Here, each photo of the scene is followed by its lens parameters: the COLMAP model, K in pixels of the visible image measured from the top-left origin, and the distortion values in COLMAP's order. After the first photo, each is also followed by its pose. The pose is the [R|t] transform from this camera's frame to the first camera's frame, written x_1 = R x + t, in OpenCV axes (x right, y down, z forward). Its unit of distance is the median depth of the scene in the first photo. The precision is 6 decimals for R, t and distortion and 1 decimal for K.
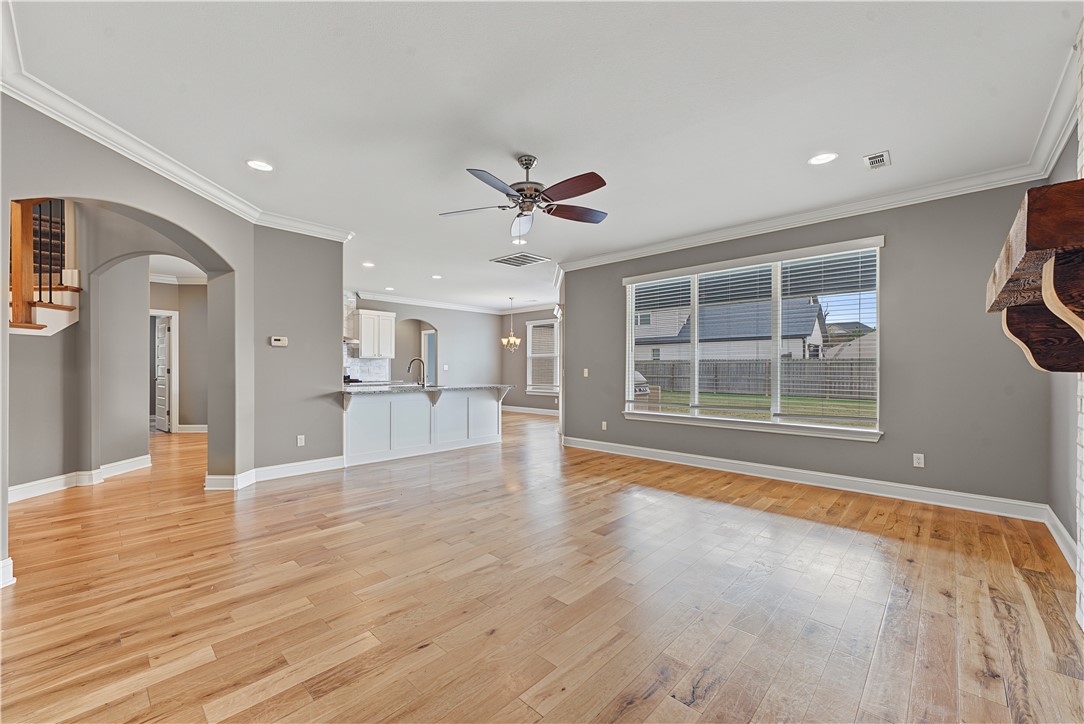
lens RADIAL K [[435.1, 0, 544.4], [0, 435.1, 370.4], [0, 0, 1]] dist [-0.001331, 0.000031]
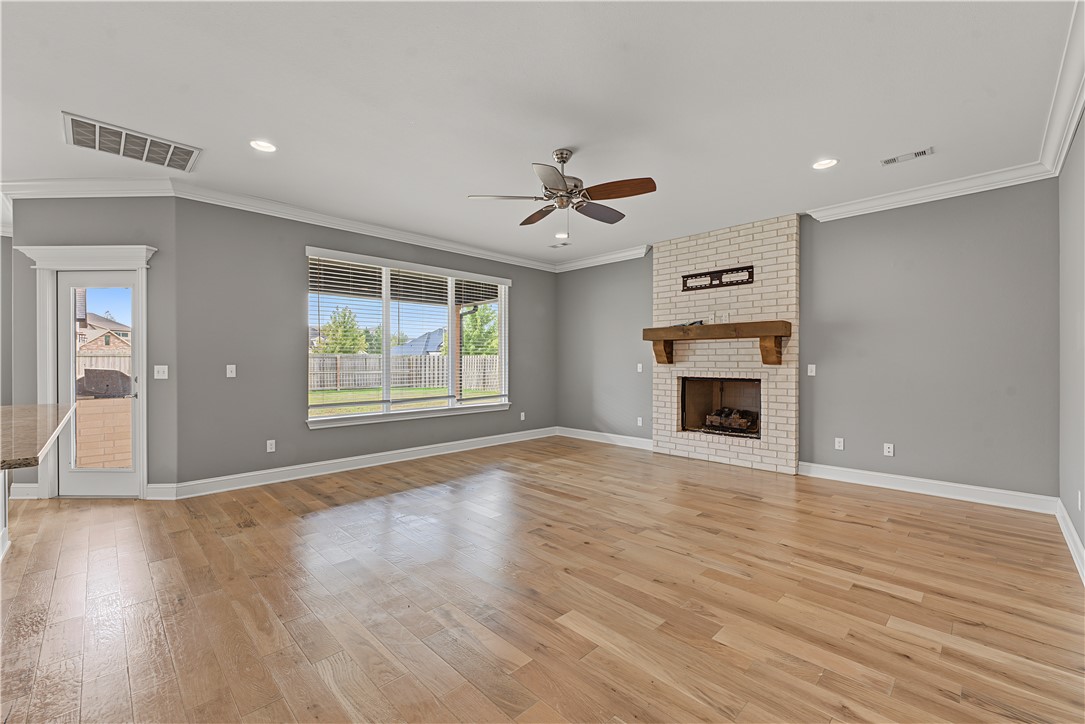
lens RADIAL K [[452.2, 0, 545.6], [0, 452.2, 360.0], [0, 0, 1]] dist [0.004363, -0.000138]
pose [[0.029603, 0.000222, 0.999562, -1.427611], [0.006930, 0.999976, -0.000427, -0.015693], [-0.999538, 0.006940, 0.029601, 1.347204]]
